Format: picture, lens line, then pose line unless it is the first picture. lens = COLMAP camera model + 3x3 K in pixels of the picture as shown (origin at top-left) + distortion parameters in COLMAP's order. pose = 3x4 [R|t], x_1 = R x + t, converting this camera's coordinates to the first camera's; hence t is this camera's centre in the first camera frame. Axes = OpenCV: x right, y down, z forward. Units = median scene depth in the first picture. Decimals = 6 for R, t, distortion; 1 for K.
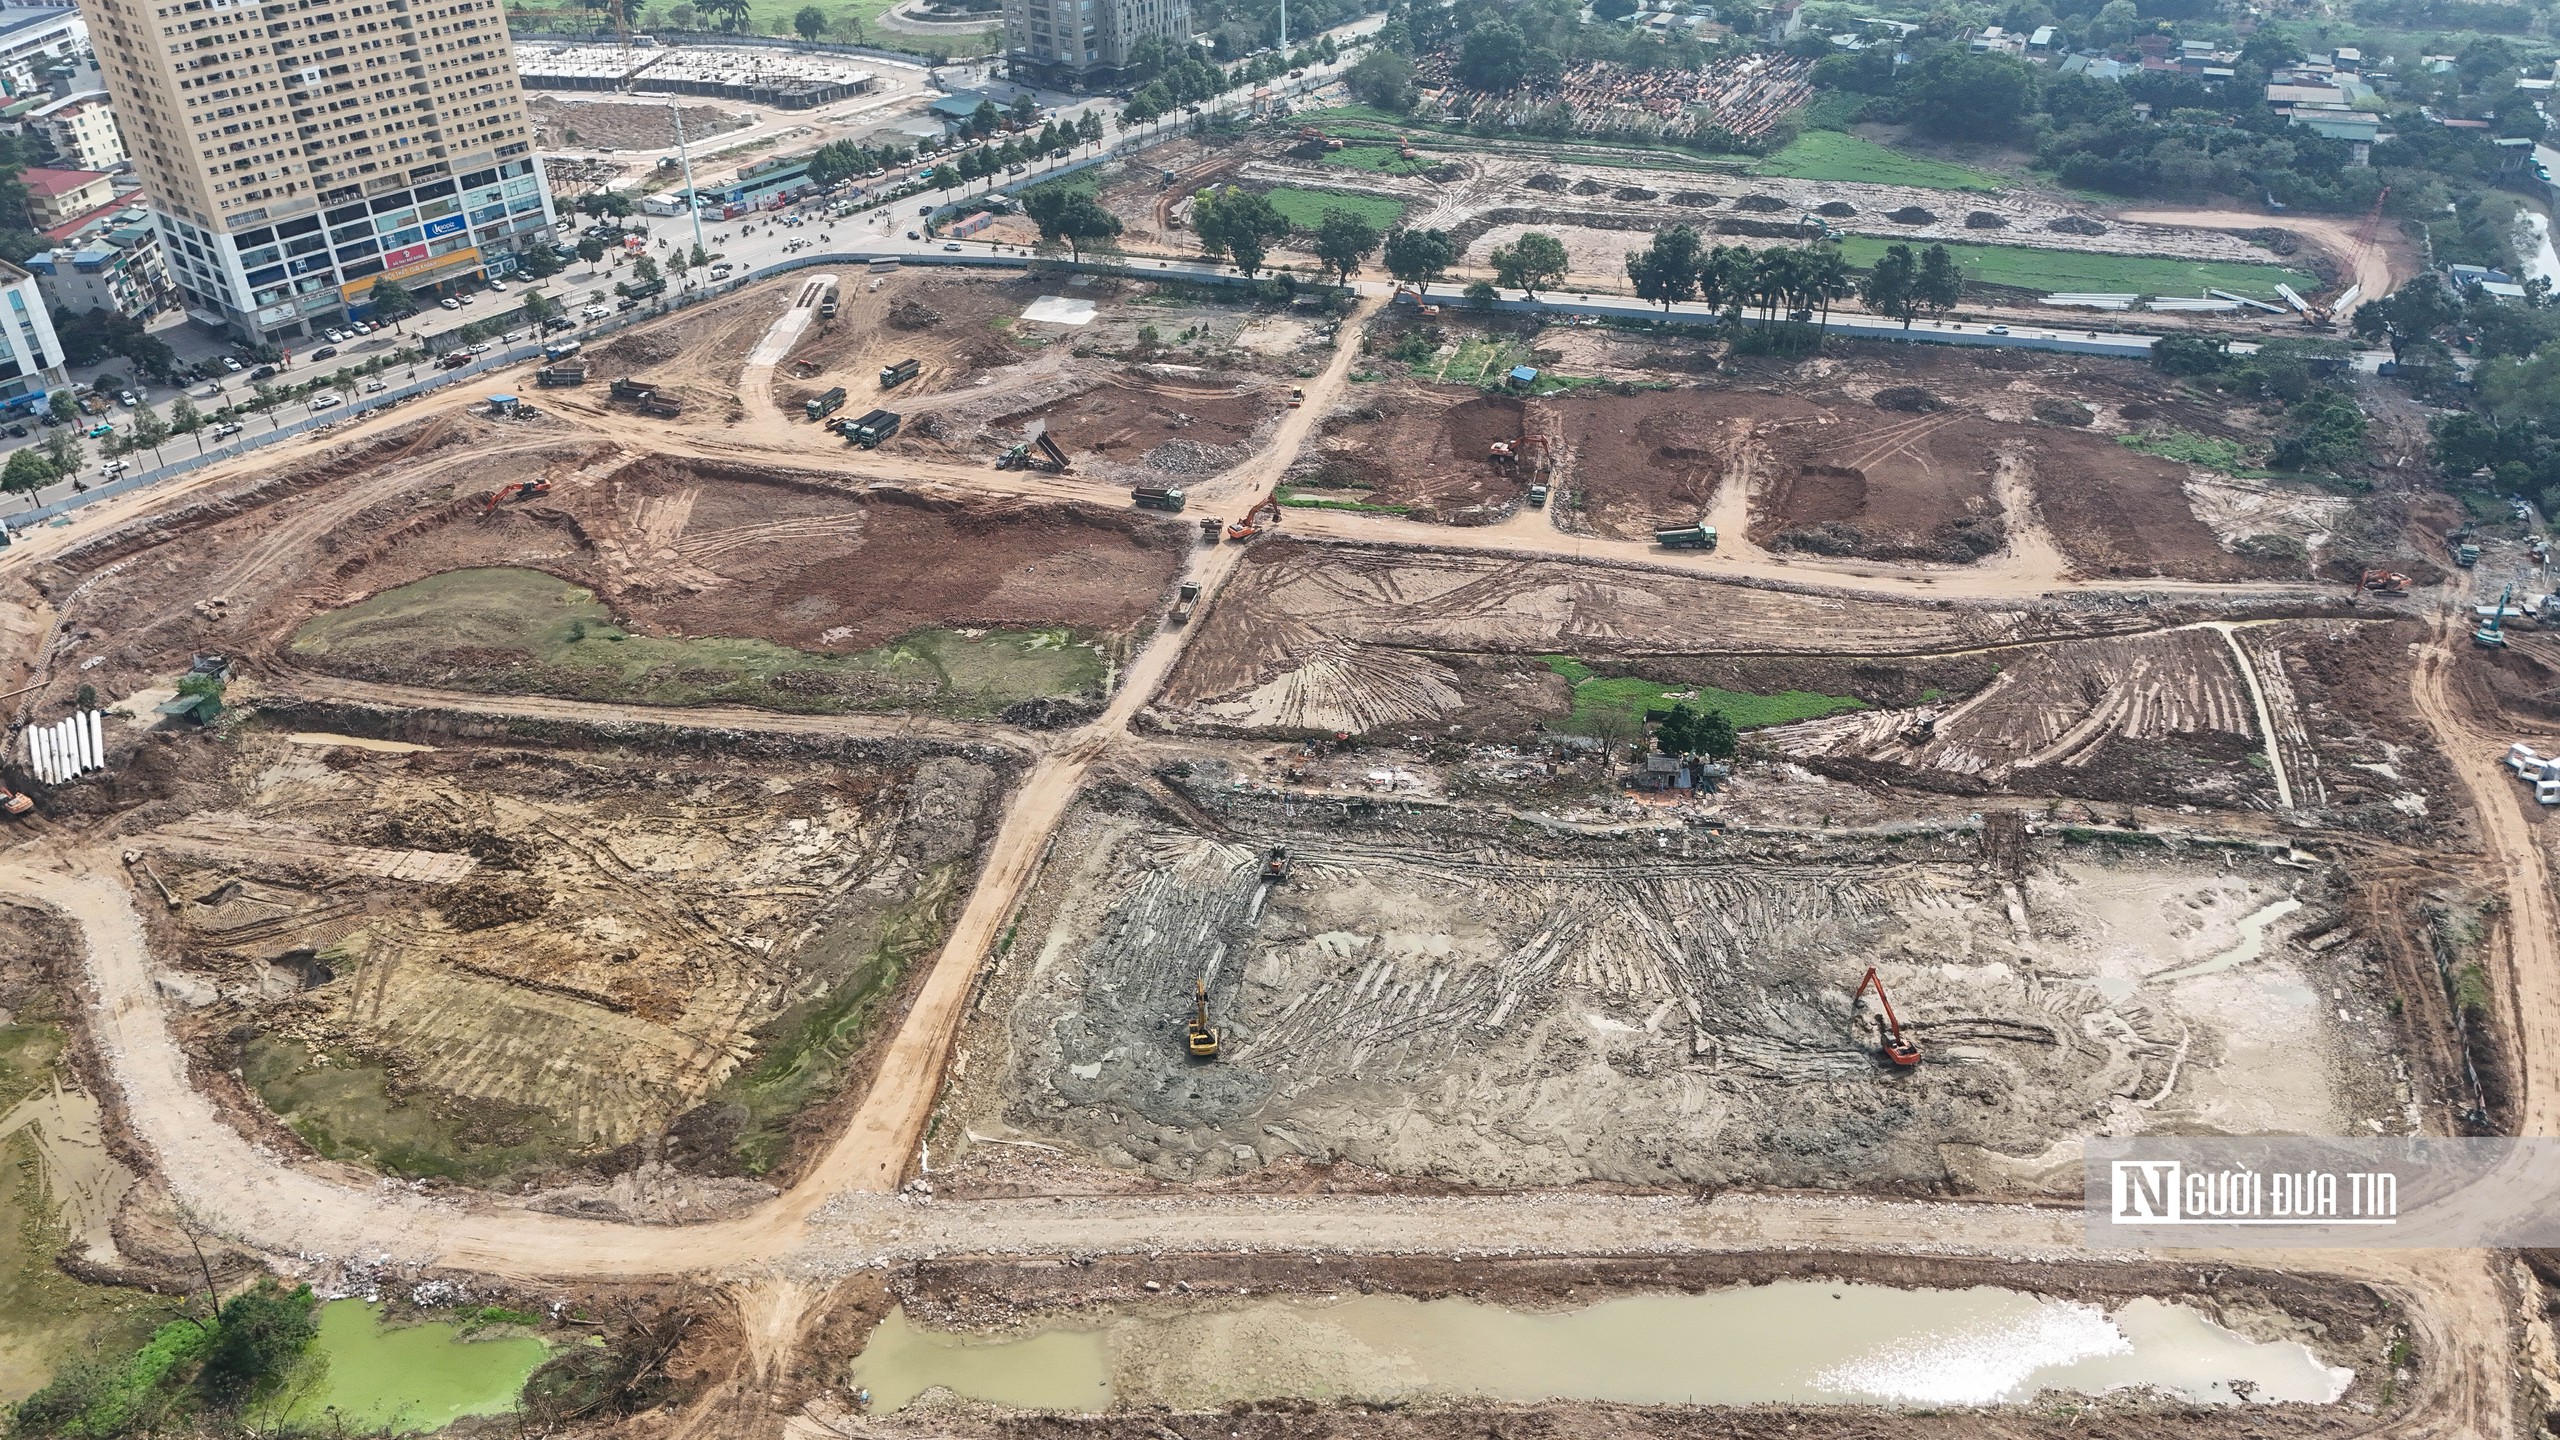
lens RADIAL K [[1835.7, 0, 1281.7], [0, 1835.7, 717.0], [0, 0, 1]] dist [0.006823, -0.007470]
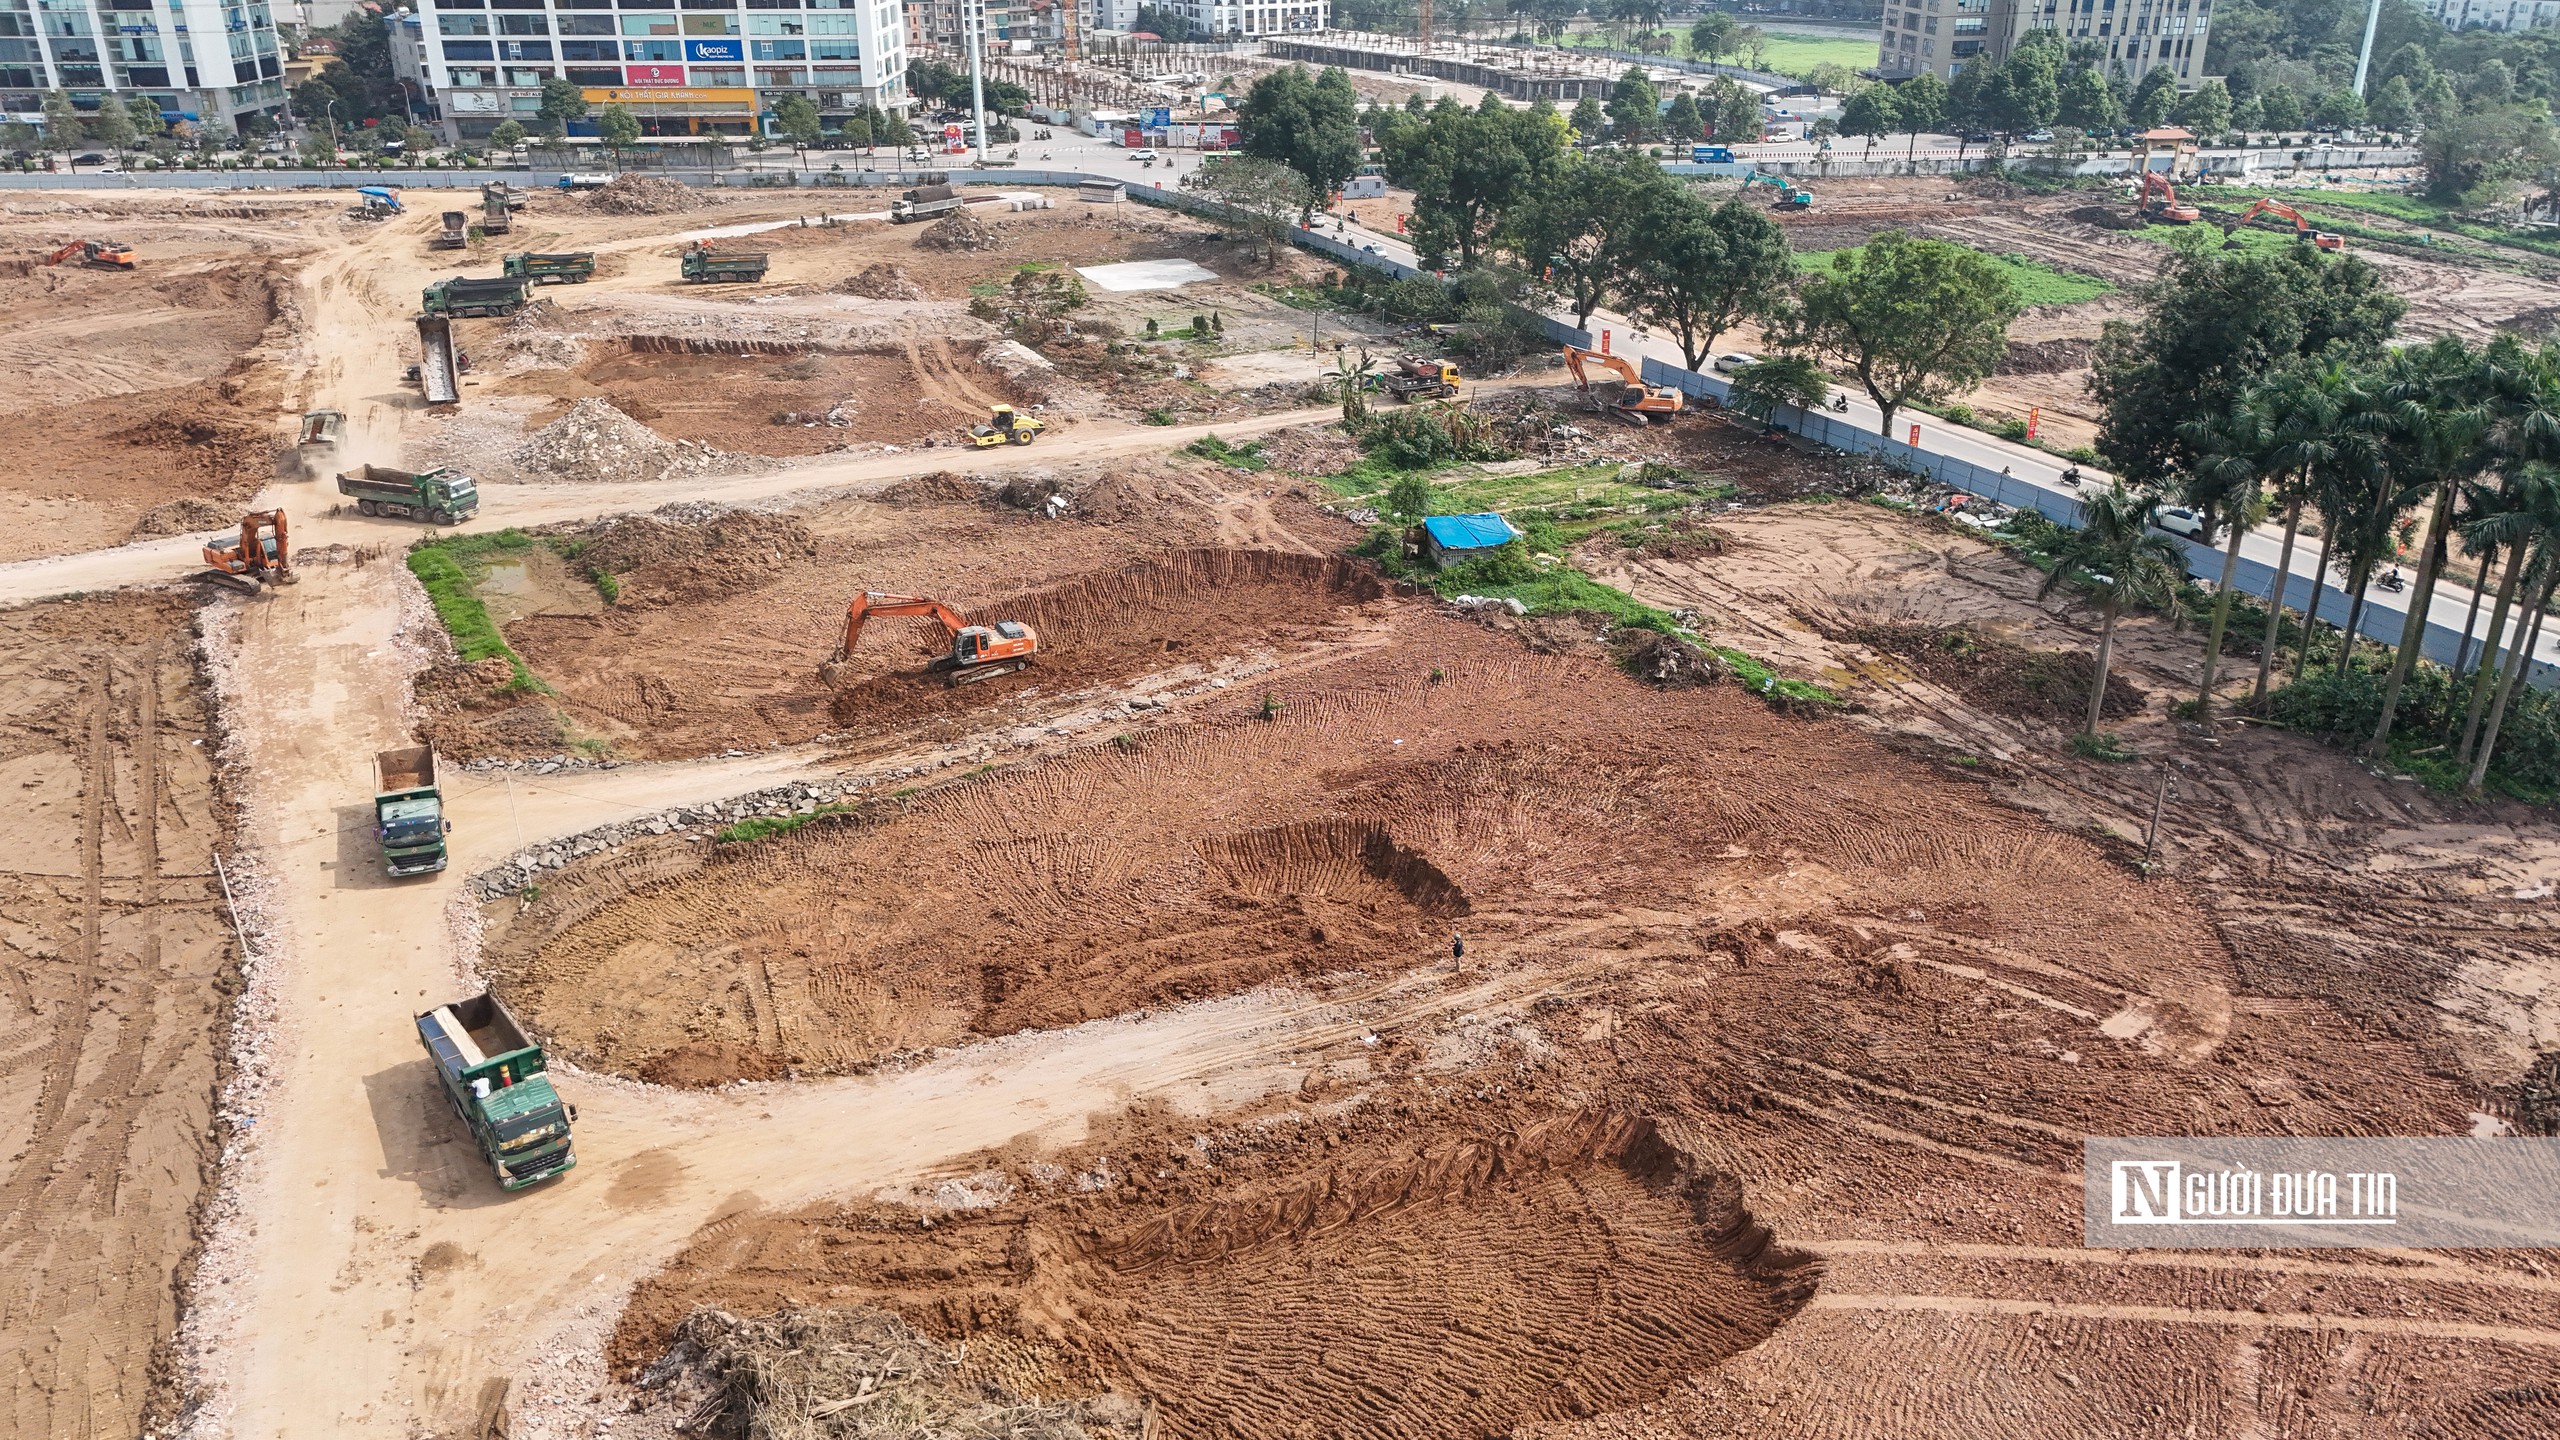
lens RADIAL K [[1835.7, 0, 1275.9], [0, 1835.7, 742.8], [0, 0, 1]] dist [0.006823, -0.007470]
pose [[0.652539, 0.329366, -0.682430, 0.315943], [-0.415622, 0.908608, 0.041110, -0.139508], [0.633602, 0.256807, 0.729794, 0.689819]]
